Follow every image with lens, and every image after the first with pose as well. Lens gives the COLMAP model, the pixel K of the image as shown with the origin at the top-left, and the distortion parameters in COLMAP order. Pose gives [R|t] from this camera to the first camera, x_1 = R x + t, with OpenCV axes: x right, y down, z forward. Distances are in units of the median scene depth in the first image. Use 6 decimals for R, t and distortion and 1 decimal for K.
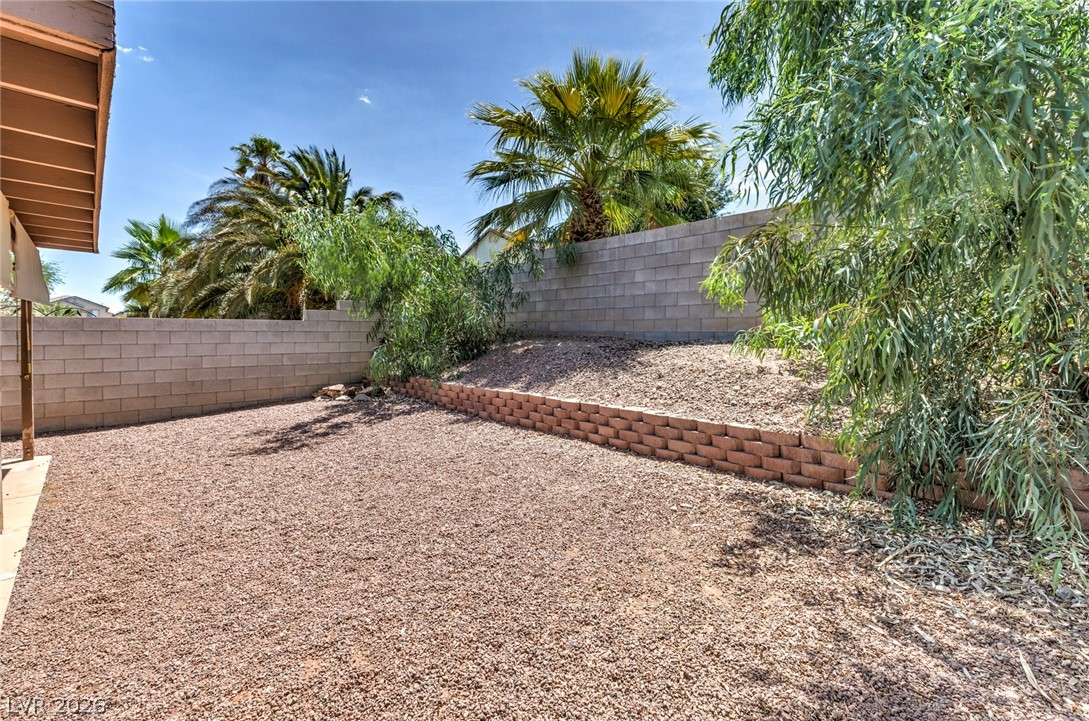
lens RADIAL K [[492.4, 0, 538.7], [0, 492.4, 357.6], [0, 0, 1]] dist [0.003163, -0.001678]
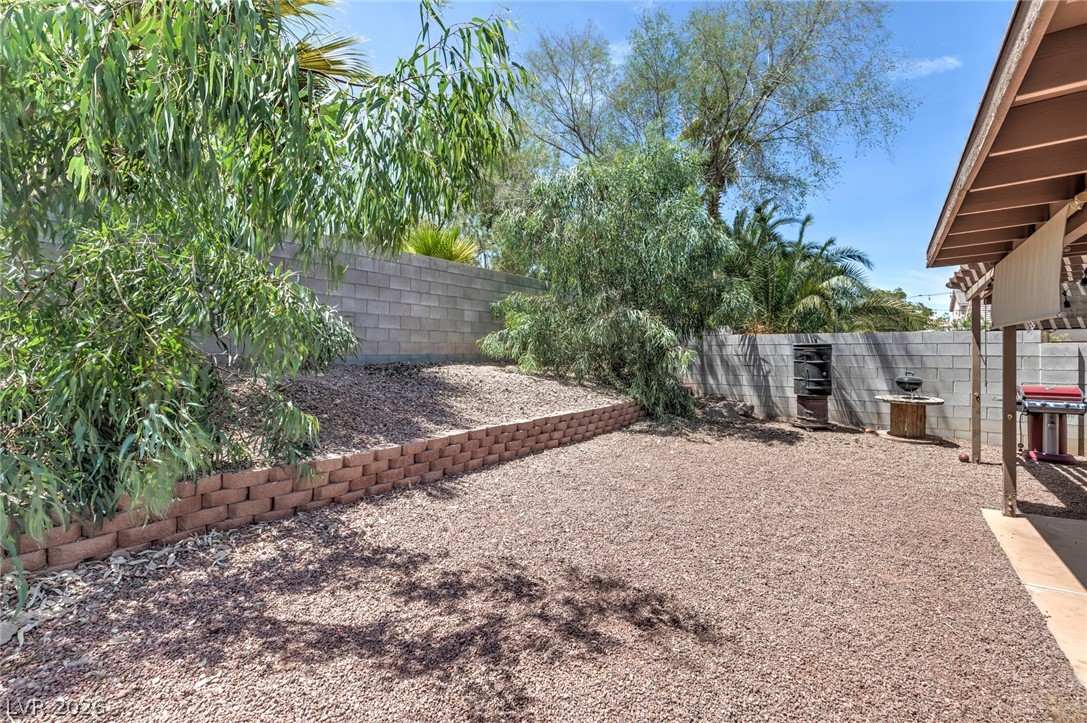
lens RADIAL K [[491.5, 0, 537.2], [0, 491.5, 358.5], [0, 0, 1]] dist [0.003163, -0.001678]
pose [[-0.222858, -0.018190, 0.974681, -0.768101], [0.041887, 0.998724, 0.028216, -0.060521], [-0.973951, 0.047114, -0.221811, 0.936510]]
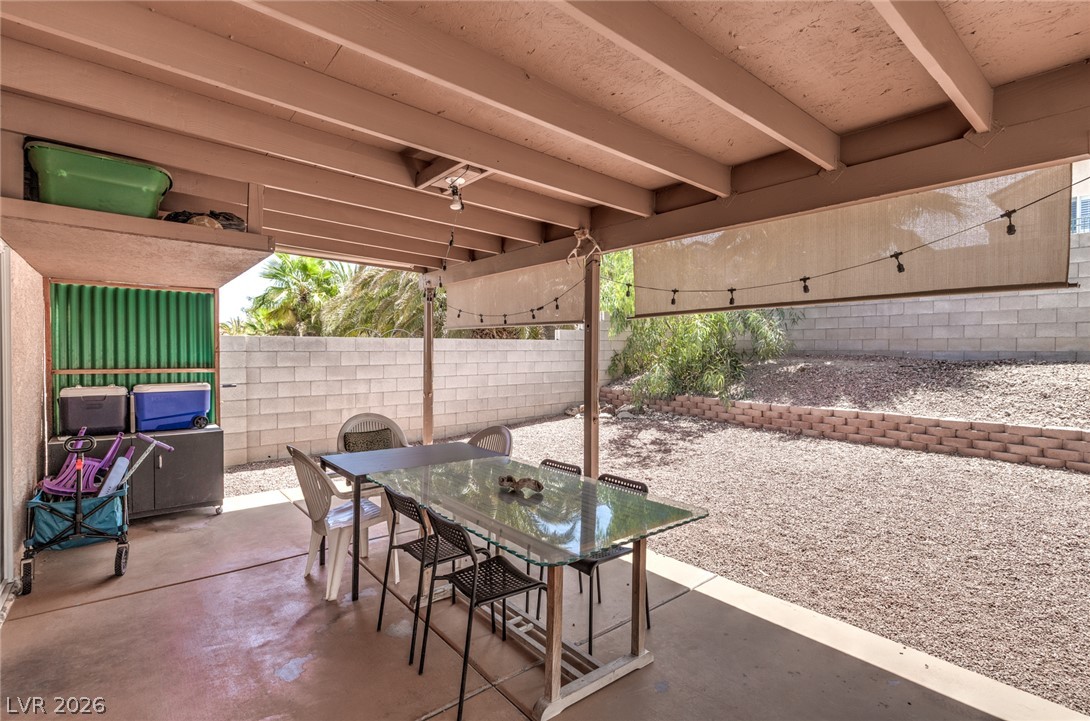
lens RADIAL K [[513.2, 0, 541.1], [0, 513.2, 364.5], [0, 0, 1]] dist [0.002712, 0.000397]
pose [[0.998350, -0.000060, -0.057415, -0.568230], [-0.001007, 0.999827, -0.018566, -0.005080], [0.057406, 0.018593, 0.998178, -0.093297]]
